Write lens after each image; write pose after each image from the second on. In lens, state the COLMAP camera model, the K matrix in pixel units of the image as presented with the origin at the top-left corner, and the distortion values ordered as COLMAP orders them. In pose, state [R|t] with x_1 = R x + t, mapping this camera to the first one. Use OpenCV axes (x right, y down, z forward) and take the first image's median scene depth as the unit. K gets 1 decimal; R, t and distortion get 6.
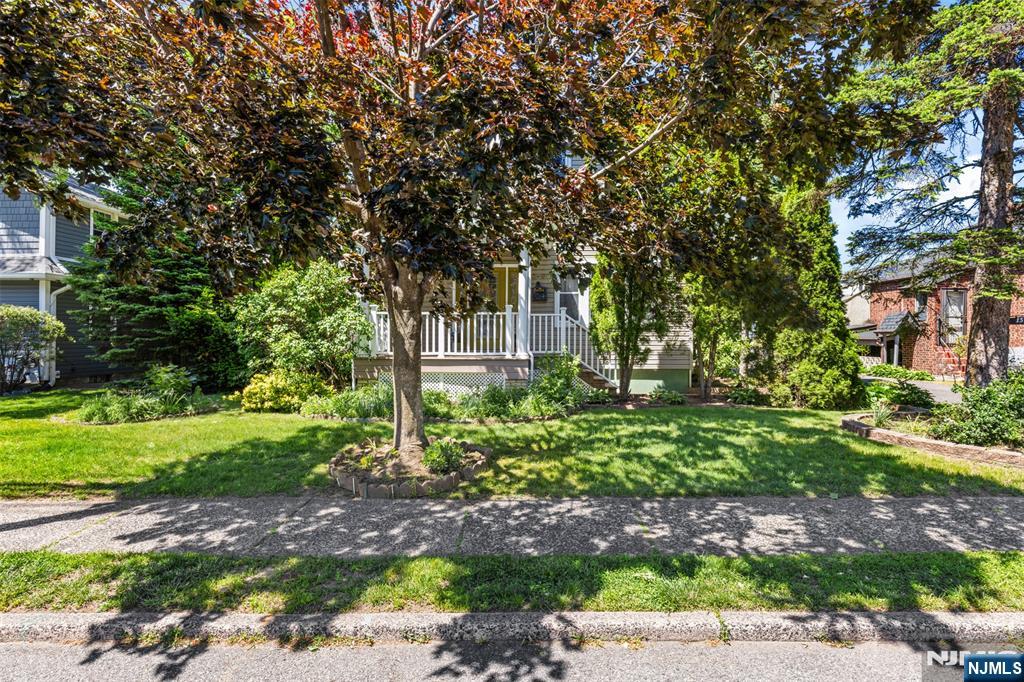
lens RADIAL K [[525.1, 0, 509.0], [0, 525.1, 338.7], [0, 0, 1]] dist [0.002075, 0.000068]
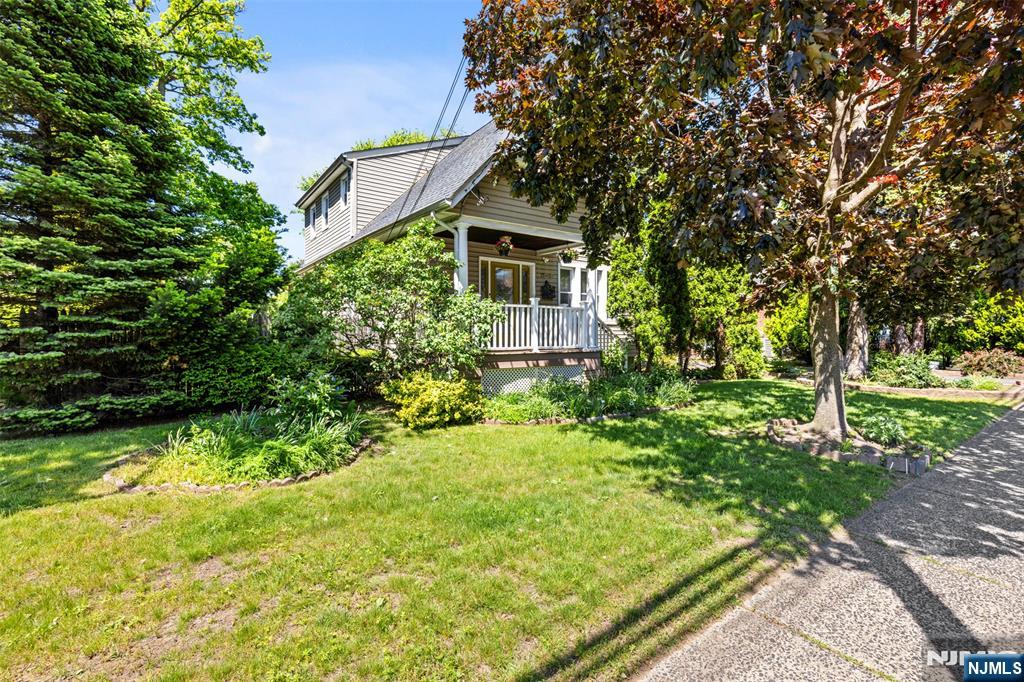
lens RADIAL K [[464.8, 0, 513.0], [0, 464.8, 339.5], [0, 0, 1]] dist [-0.004535, -0.000258]
pose [[0.780561, -0.009823, 0.625002, -0.724814], [0.003450, 0.999929, 0.011407, 0.003539], [-0.625069, -0.006748, 0.780540, 0.363030]]
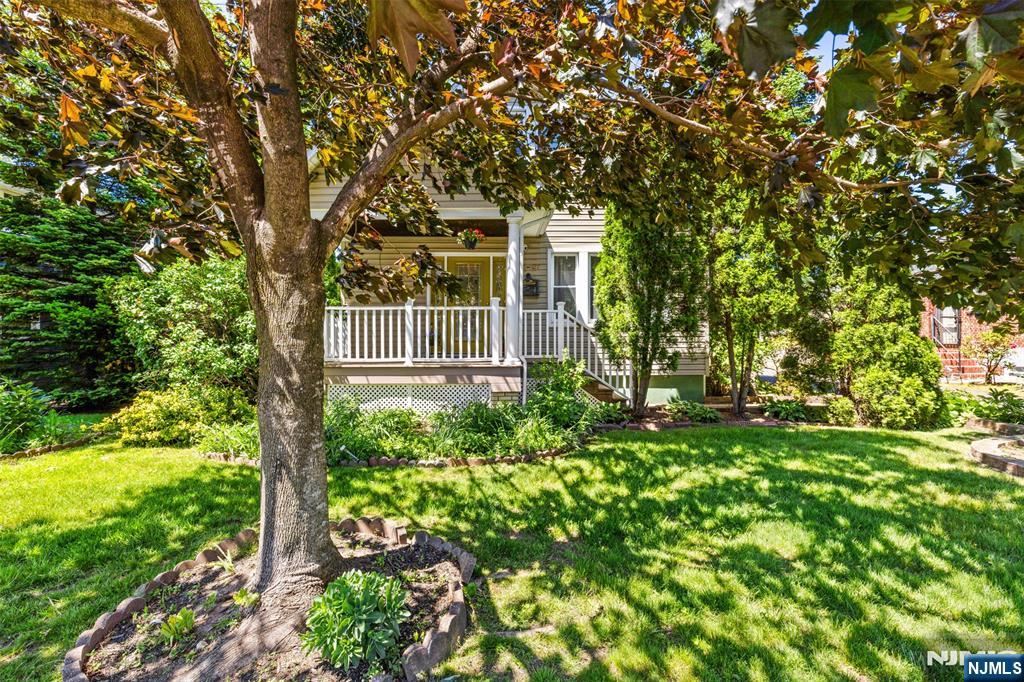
lens RADIAL K [[464.8, 0, 513.3], [0, 464.8, 342.6], [0, 0, 1]] dist [-0.004535, -0.000258]
pose [[0.998726, -0.004739, 0.050246, -0.009628], [0.004722, 0.999989, 0.000472, 0.003175], [-0.050248, -0.000234, 0.998737, 0.318375]]
